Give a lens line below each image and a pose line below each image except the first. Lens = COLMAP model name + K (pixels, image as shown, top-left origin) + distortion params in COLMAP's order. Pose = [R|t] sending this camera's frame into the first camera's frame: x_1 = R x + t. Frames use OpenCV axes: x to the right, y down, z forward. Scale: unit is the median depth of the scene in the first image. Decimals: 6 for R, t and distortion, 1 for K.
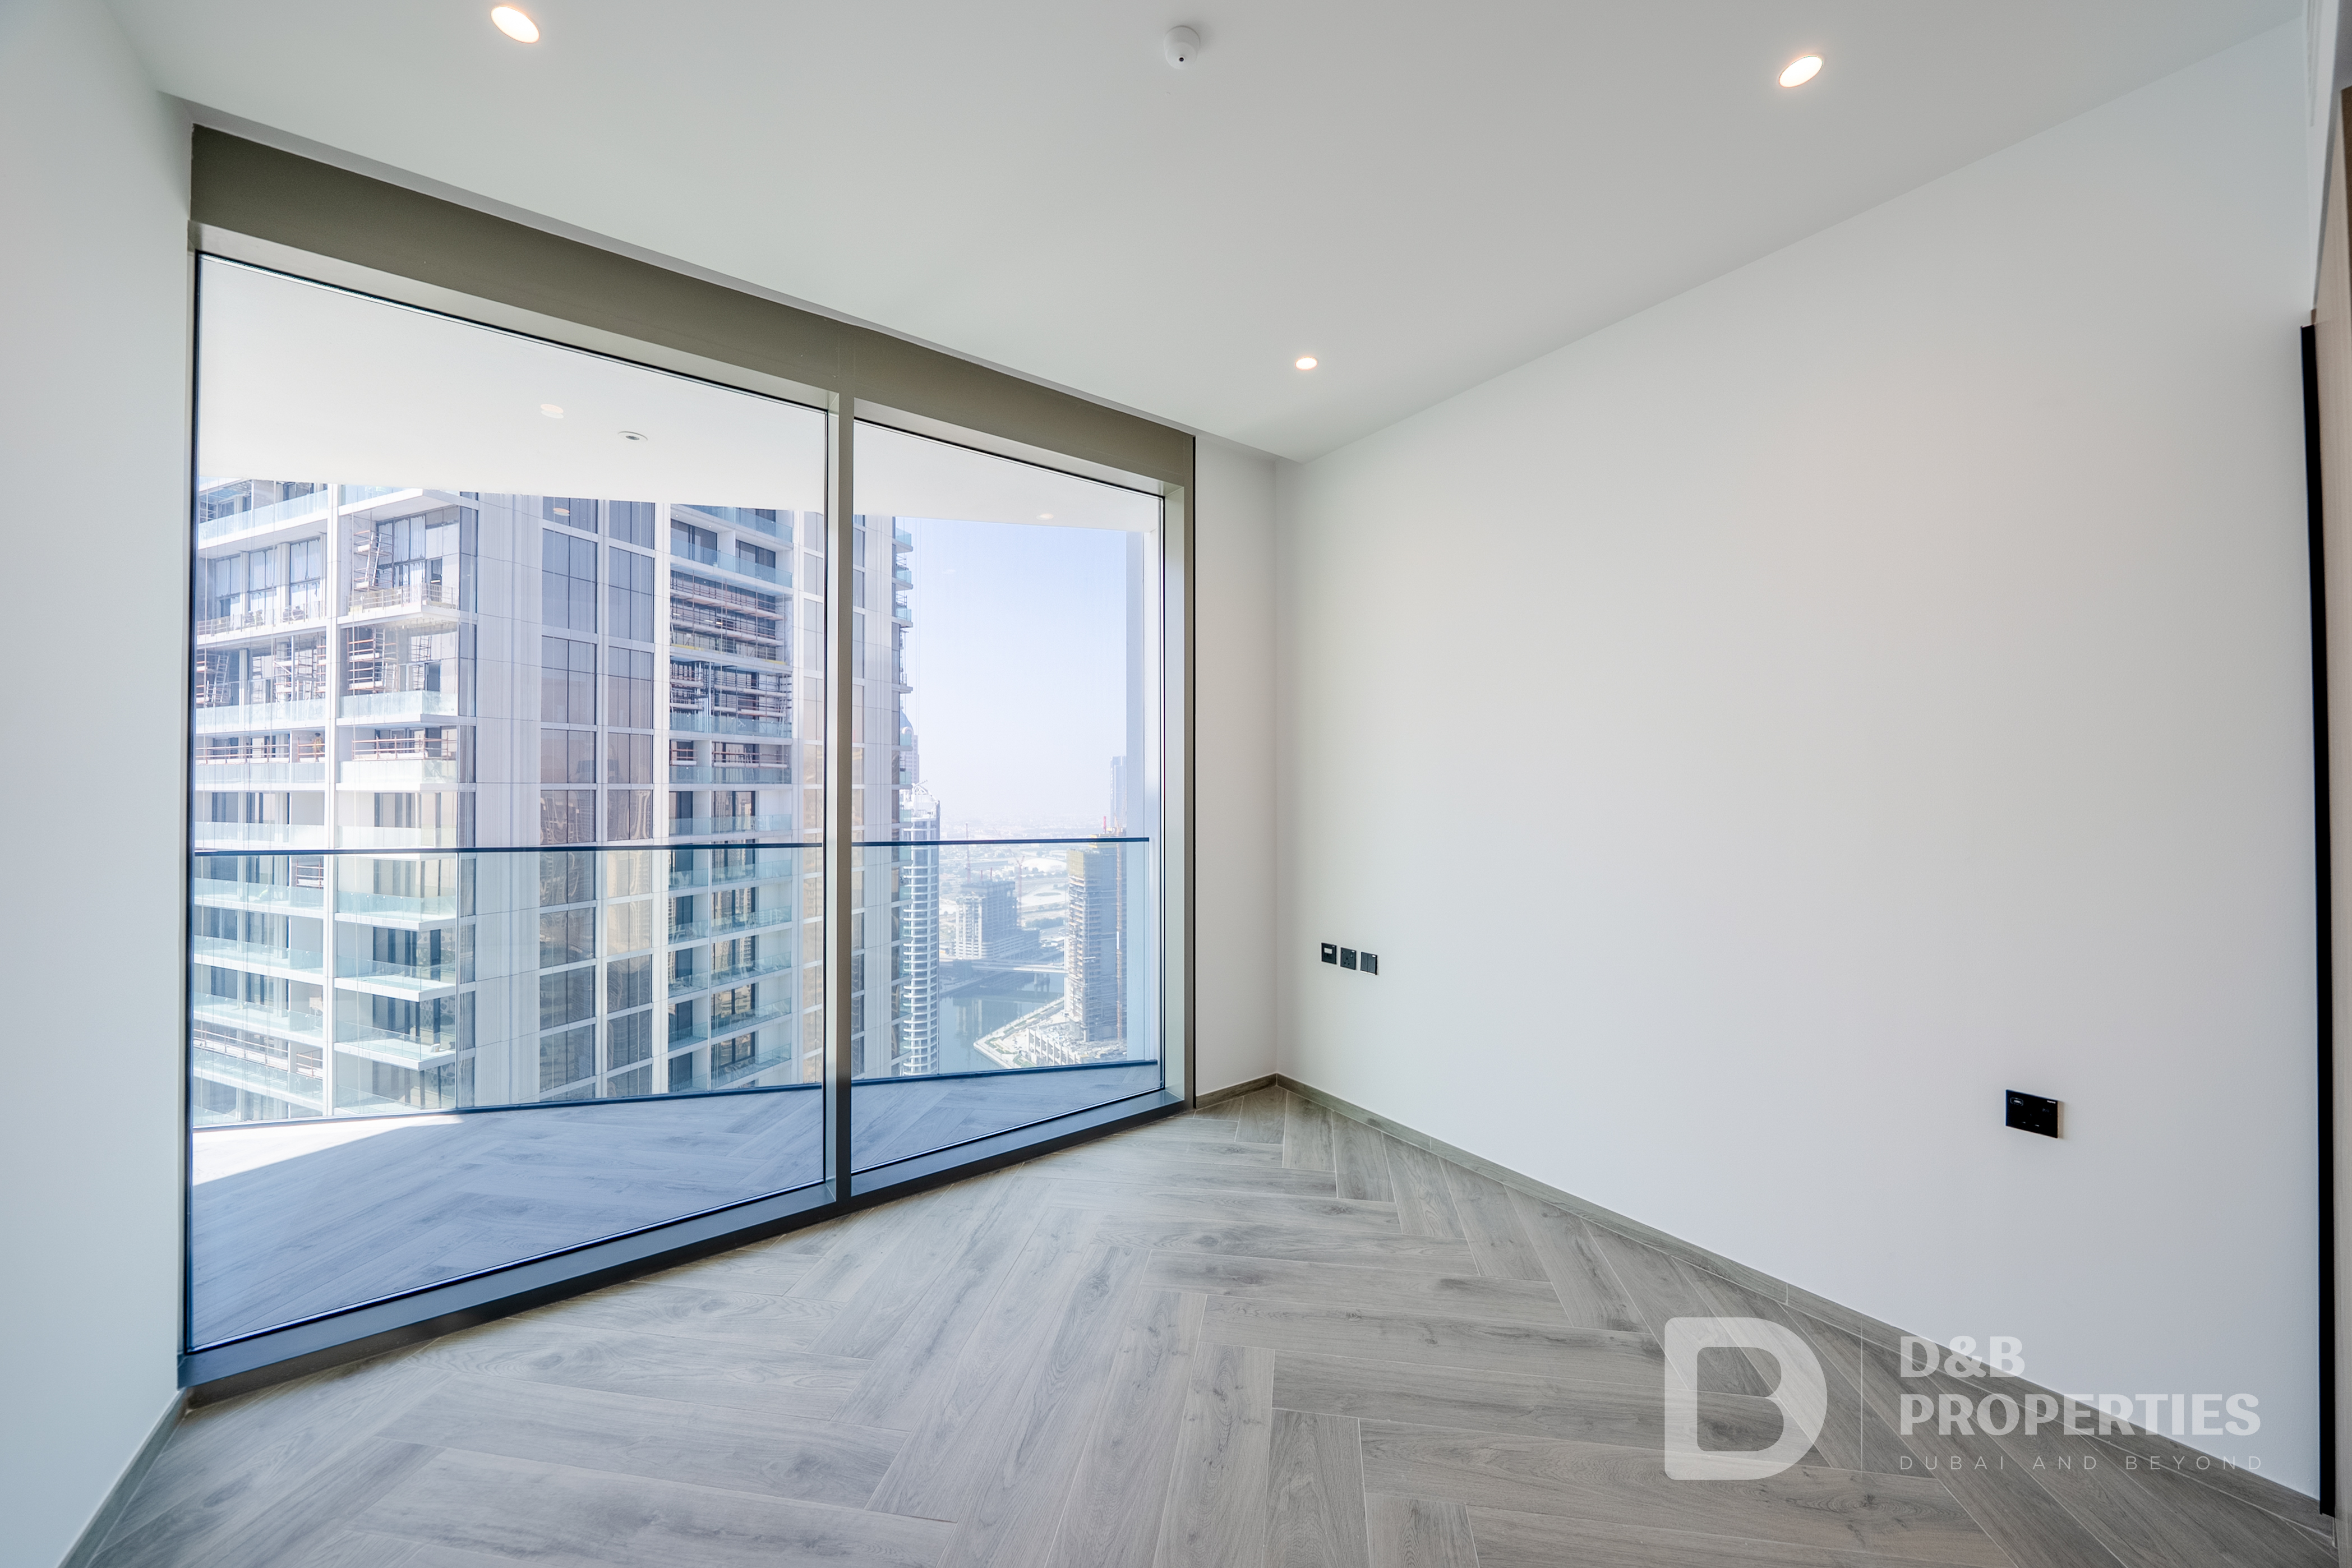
lens RADIAL K [[806.6, 0, 1187.0], [0, 806.6, 780.0], [0, 0, 1]] dist [-0.007788, 0.000145]
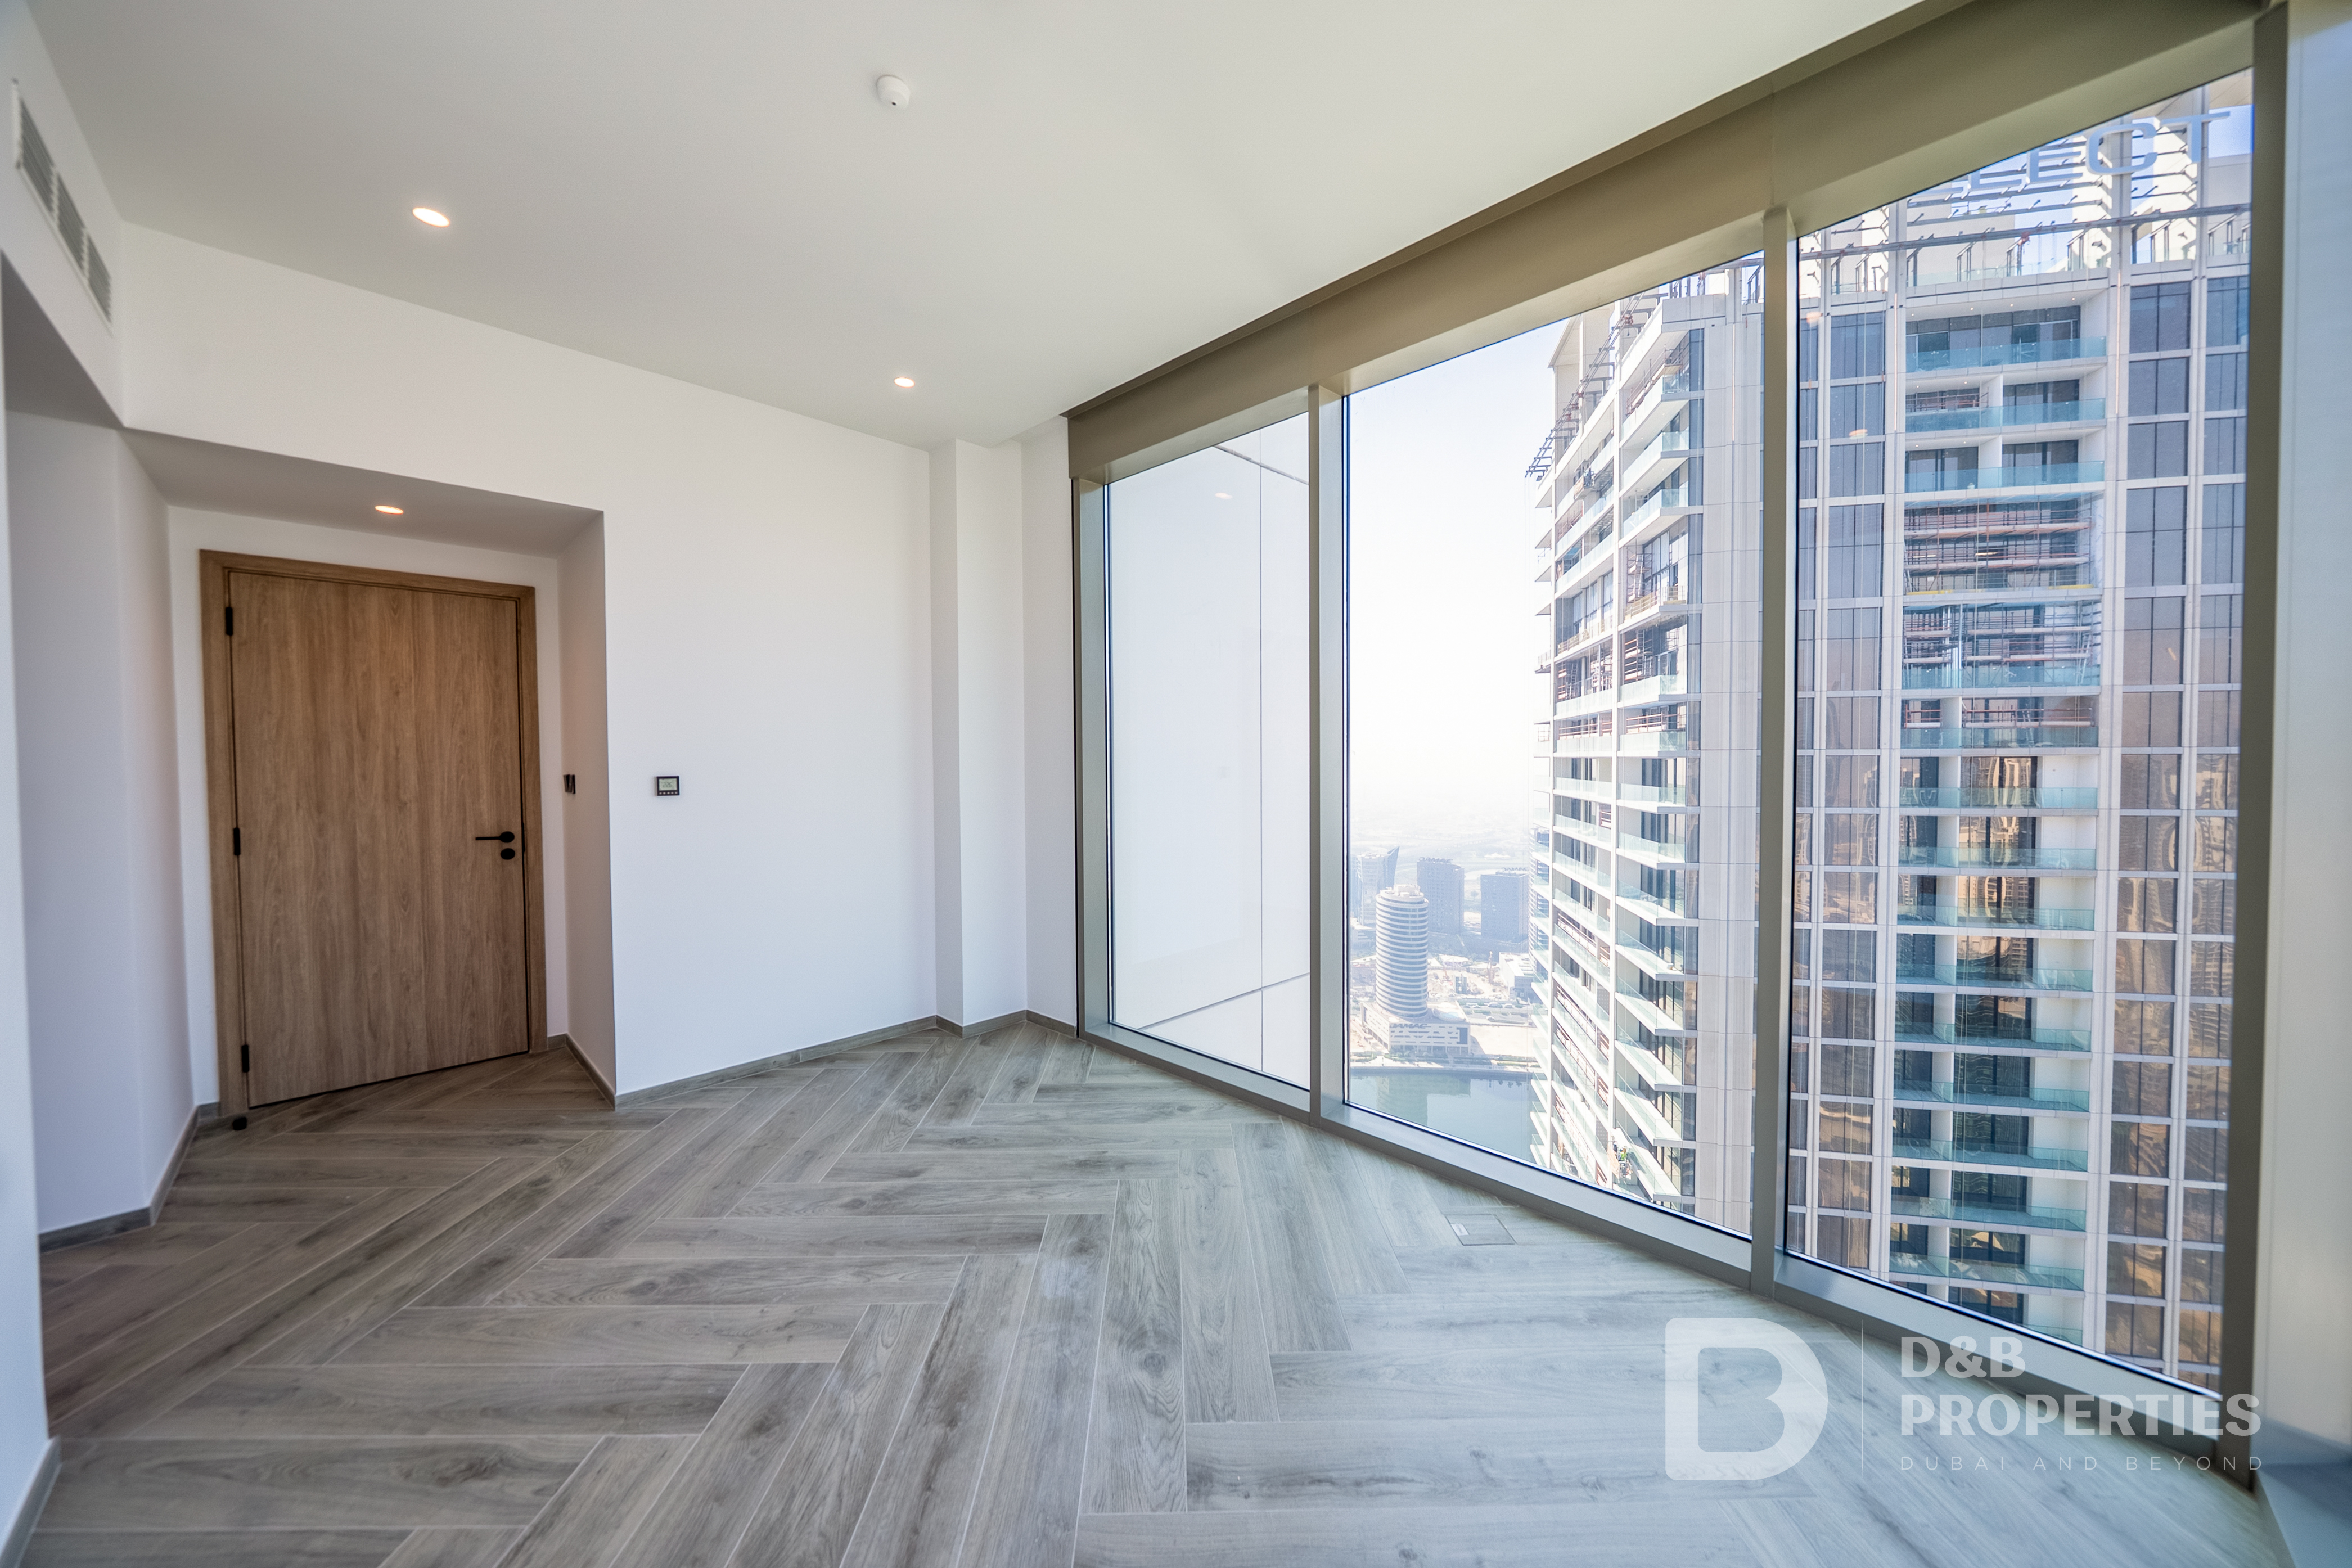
lens RADIAL K [[805.2, 0, 1179.4], [0, 805.2, 779.1], [0, 0, 1]] dist [-0.001061, -0.002656]
pose [[0.159498, 0.026804, -0.986834, 0.129084], [0.013401, 0.999480, 0.029313, 0.001511], [0.987107, -0.017900, 0.159056, 0.056215]]
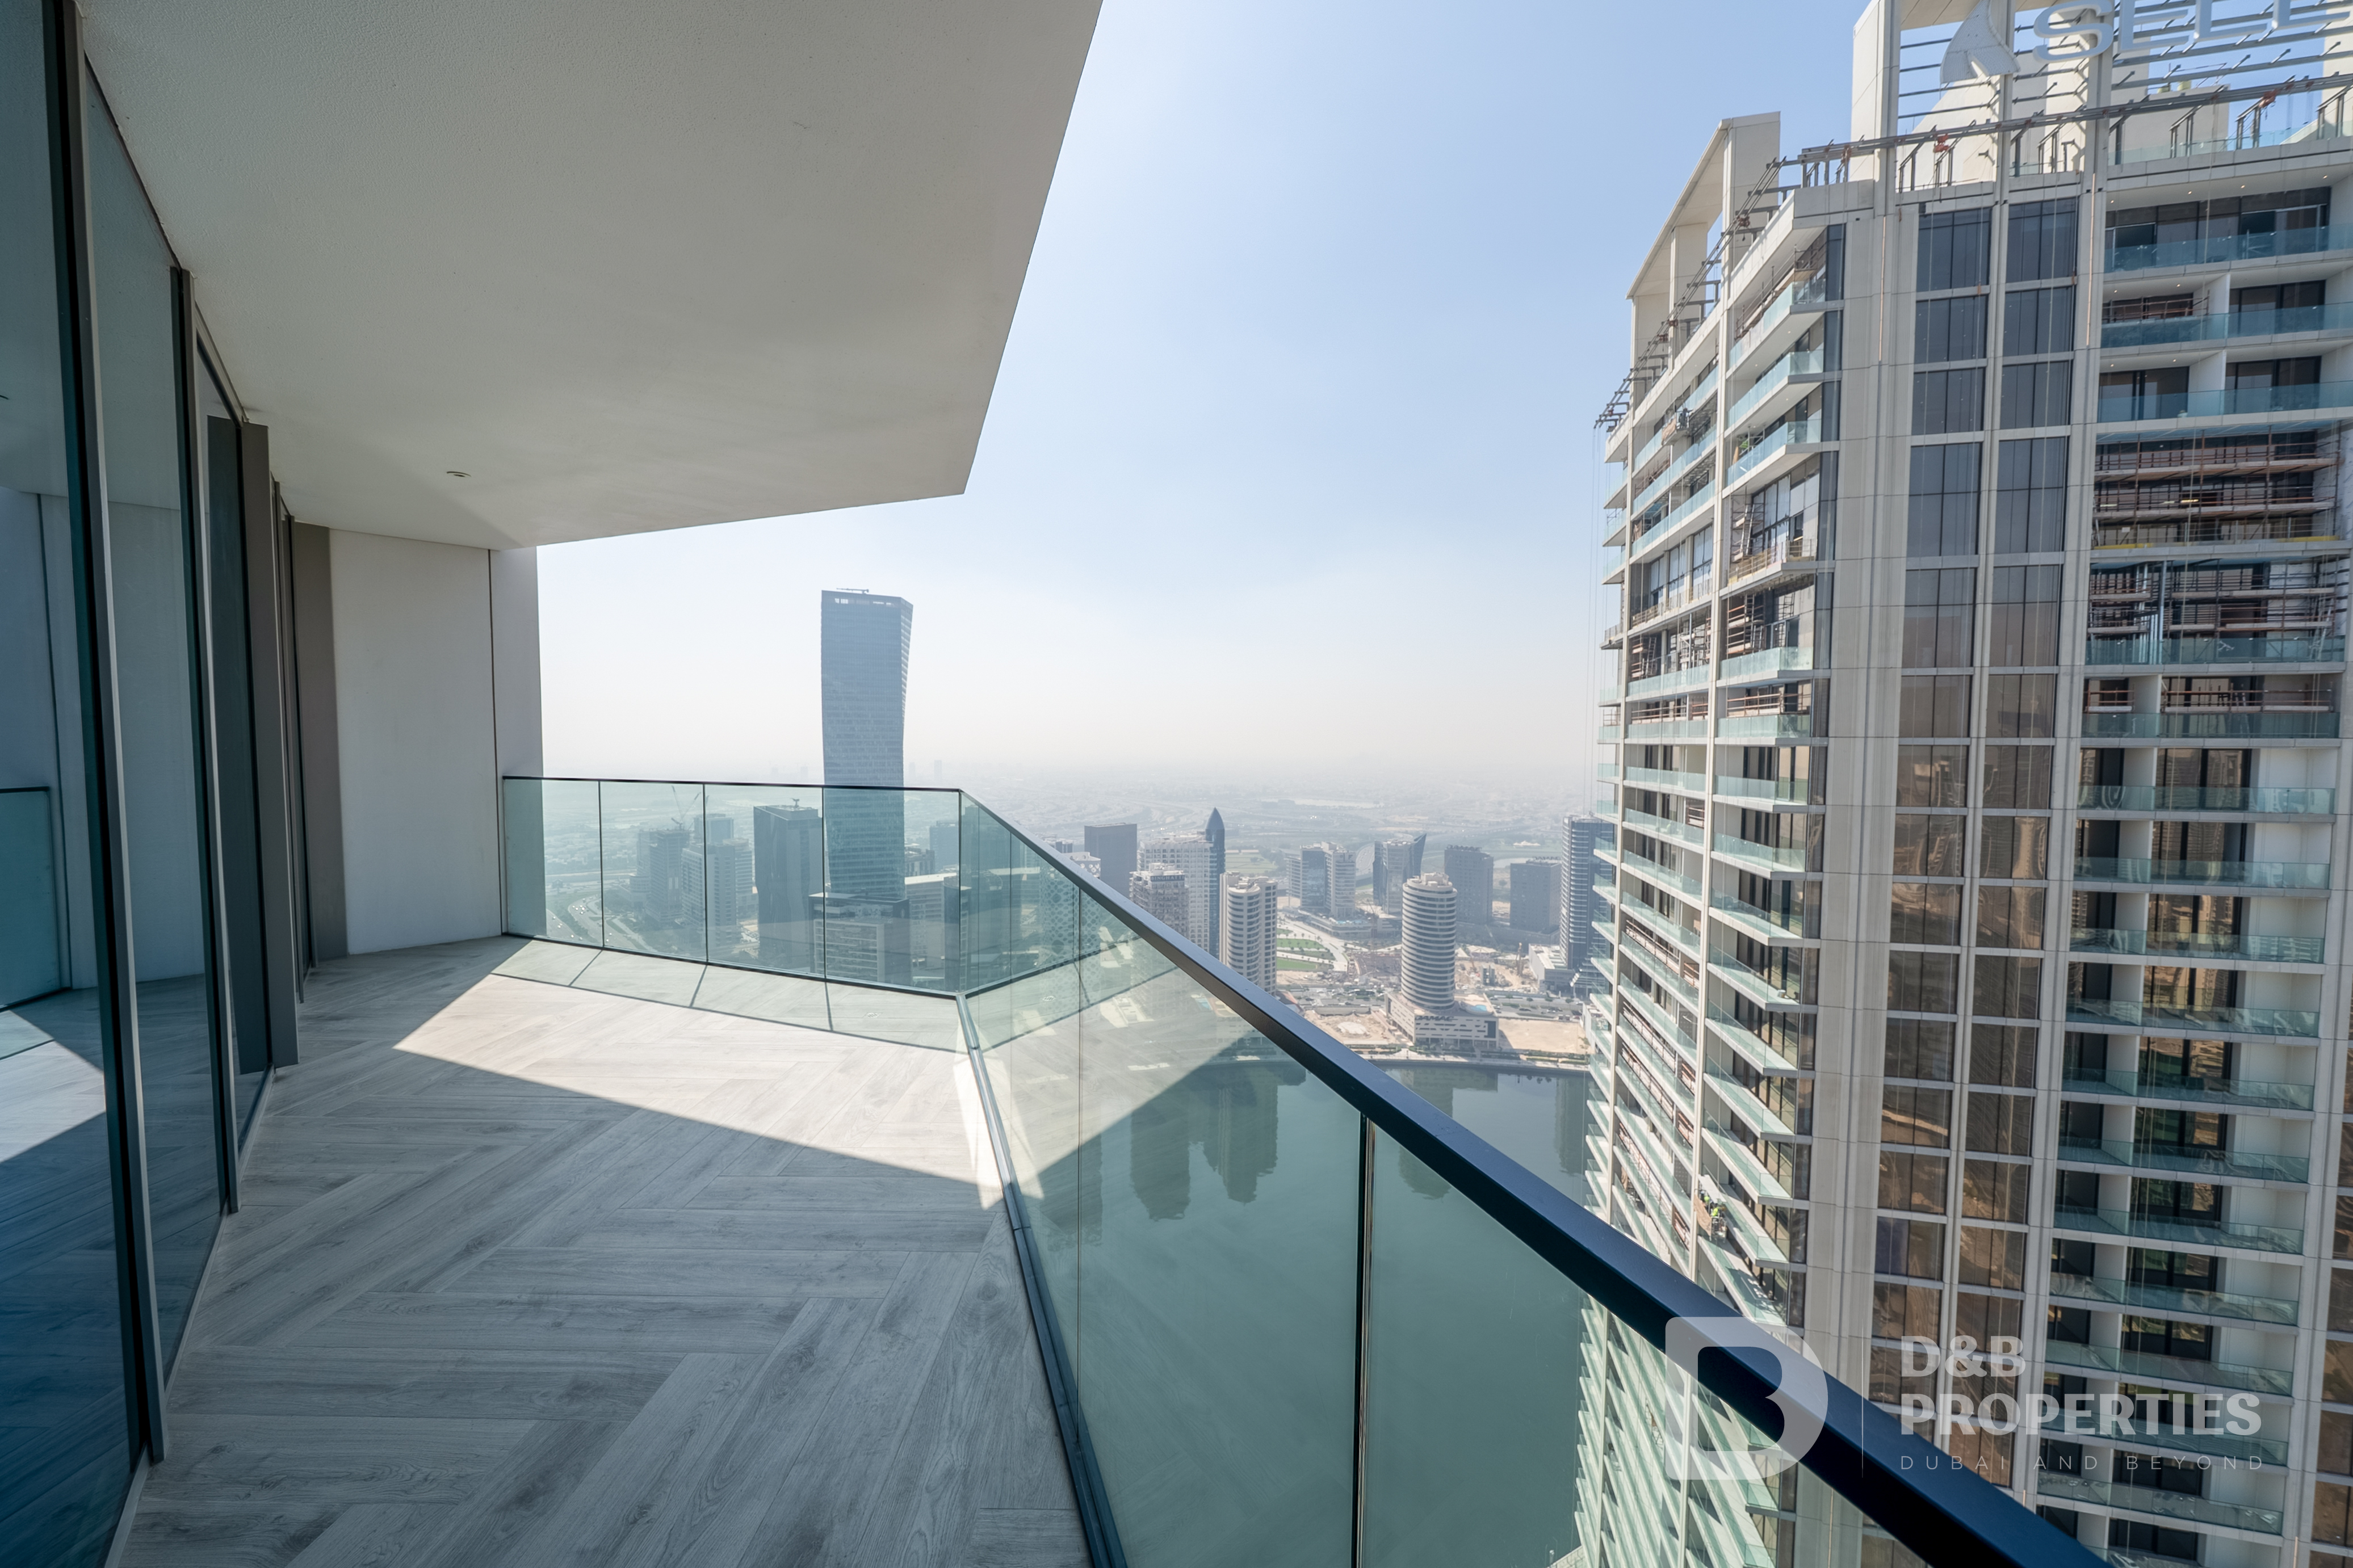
lens RADIAL K [[816.1, 0, 1182.5], [0, 816.1, 778.2], [0, 0, 1]] dist [-0.005379, 0.000029]
pose [[0.136391, 0.047589, -0.989511, -0.014557], [0.005309, 0.998796, 0.048767, 0.001033], [0.990641, -0.011905, 0.135974, 0.079241]]
